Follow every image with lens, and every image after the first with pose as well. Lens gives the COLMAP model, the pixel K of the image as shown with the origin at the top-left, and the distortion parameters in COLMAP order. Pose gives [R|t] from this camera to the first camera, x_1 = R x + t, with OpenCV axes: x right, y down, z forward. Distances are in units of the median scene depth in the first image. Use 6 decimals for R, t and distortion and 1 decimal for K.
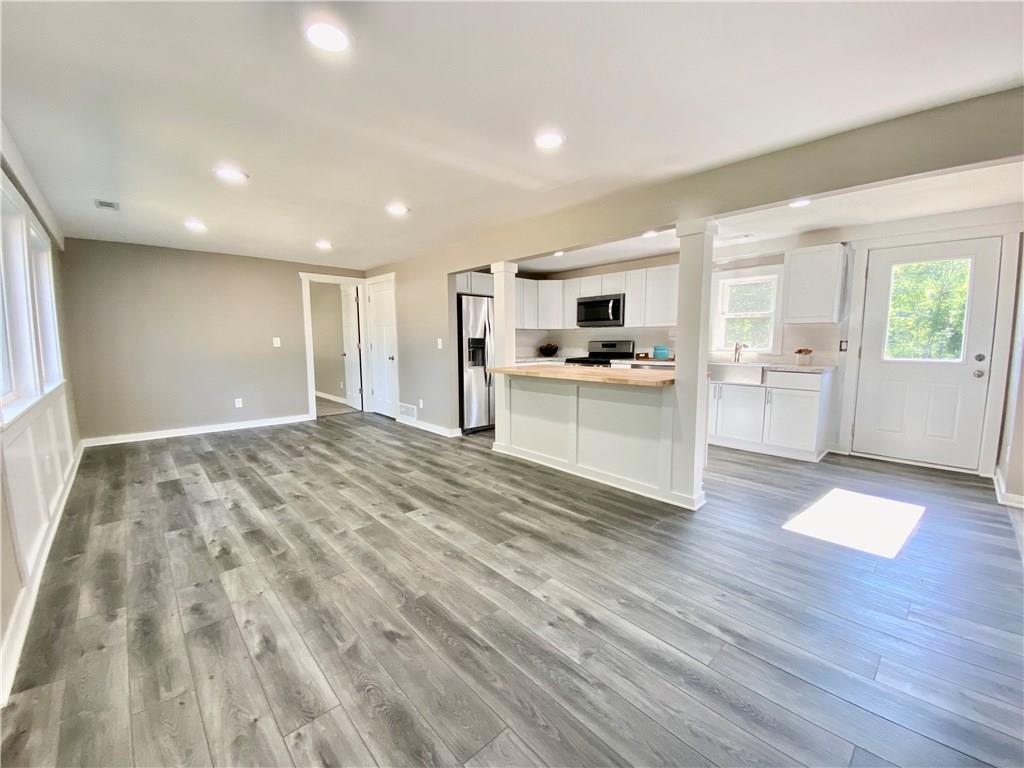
lens RADIAL K [[415.0, 0, 507.8], [0, 415.0, 385.1], [0, 0, 1]] dist [0.012642, -0.016172]
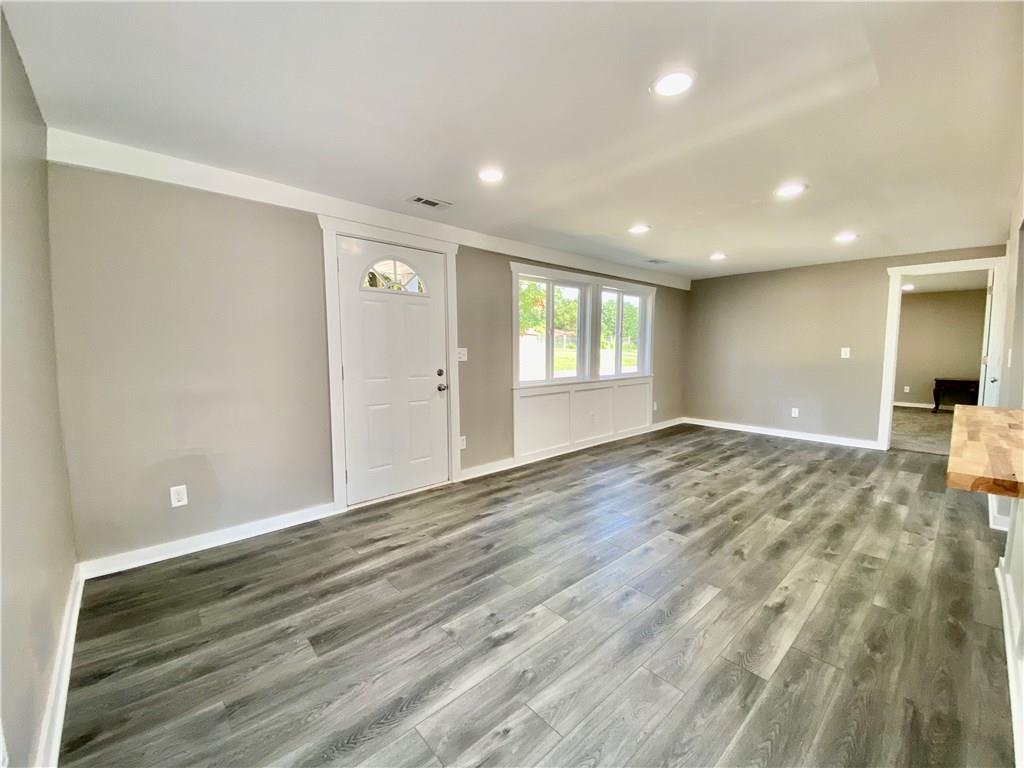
lens RADIAL K [[415.0, 0, 516.3], [0, 415.0, 384.5], [0, 0, 1]] dist [0.012642, -0.016172]
pose [[-0.002039, 0.091328, -0.995819, 0.599930], [-0.112532, 0.989475, 0.090977, -0.066730], [0.993646, 0.112247, 0.008260, 0.524131]]
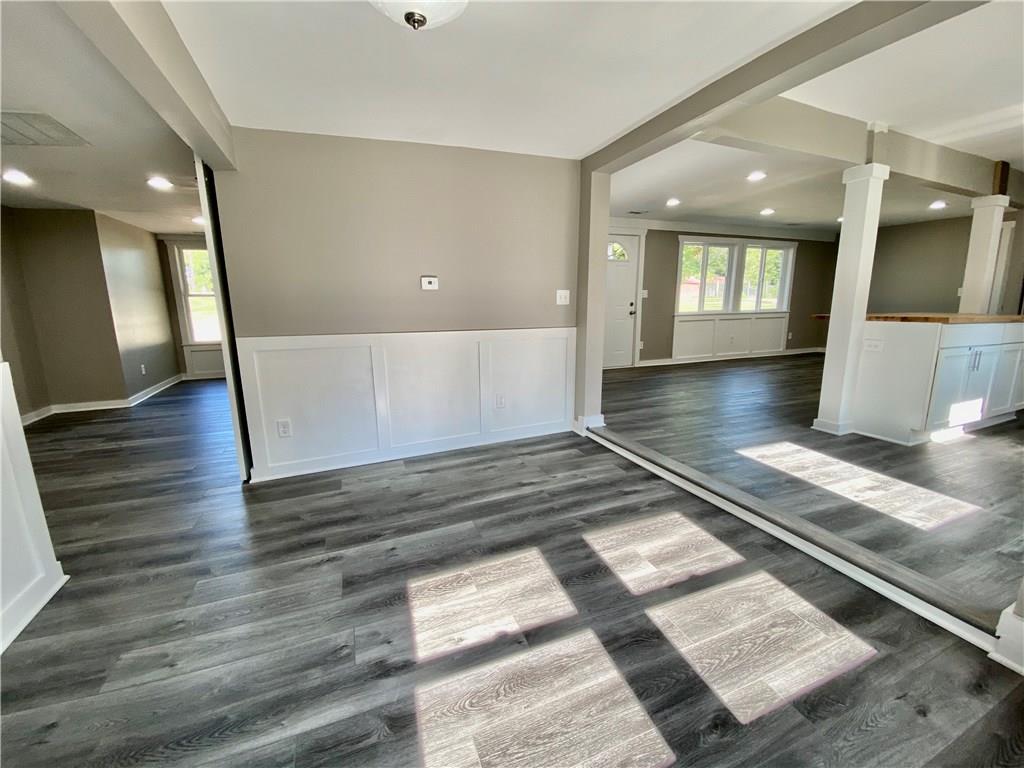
lens RADIAL K [[415.0, 0, 511.7], [0, 415.0, 387.7], [0, 0, 1]] dist [0.012642, -0.016172]
pose [[-0.357964, 0.192014, -0.913779, 1.593941], [-0.094714, 0.966113, 0.240114, -0.010466], [0.928919, 0.172500, -0.327647, 0.514152]]
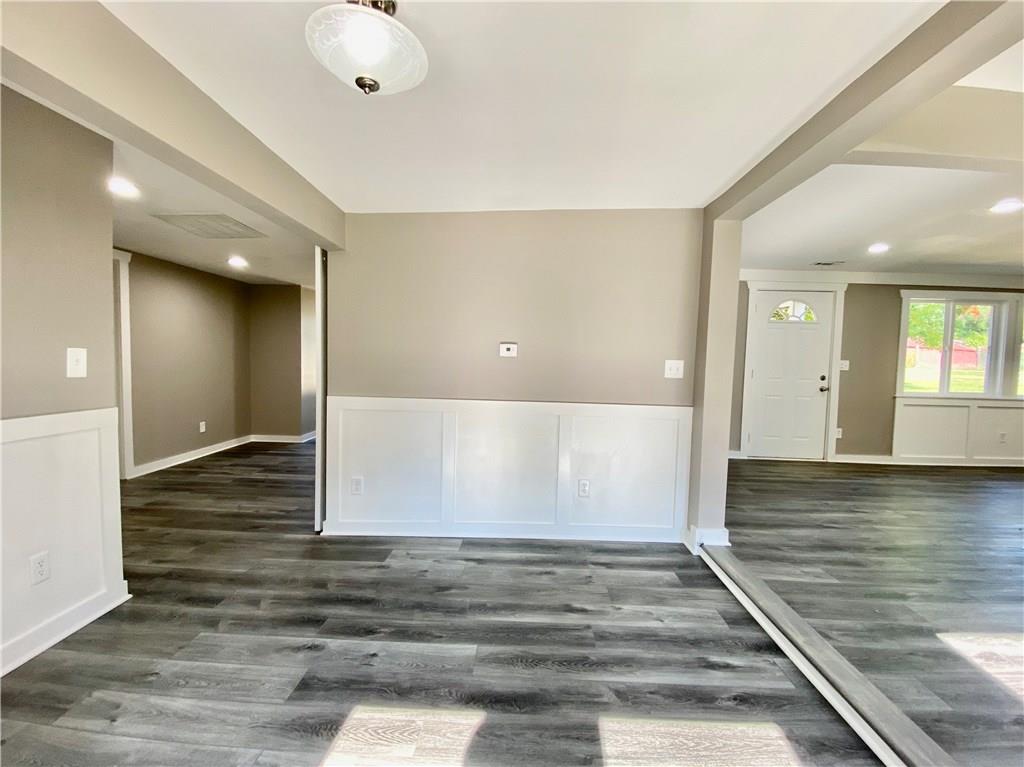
lens RADIAL K [[431.8, 0, 508.5], [0, 431.8, 384.3], [0, 0, 1]] dist [-0.001805, -0.007701]
pose [[-0.711233, 0.021442, -0.702629, 1.403112], [-0.103407, 0.985469, 0.134748, -0.044398], [0.695309, 0.168494, -0.698681, 0.628957]]
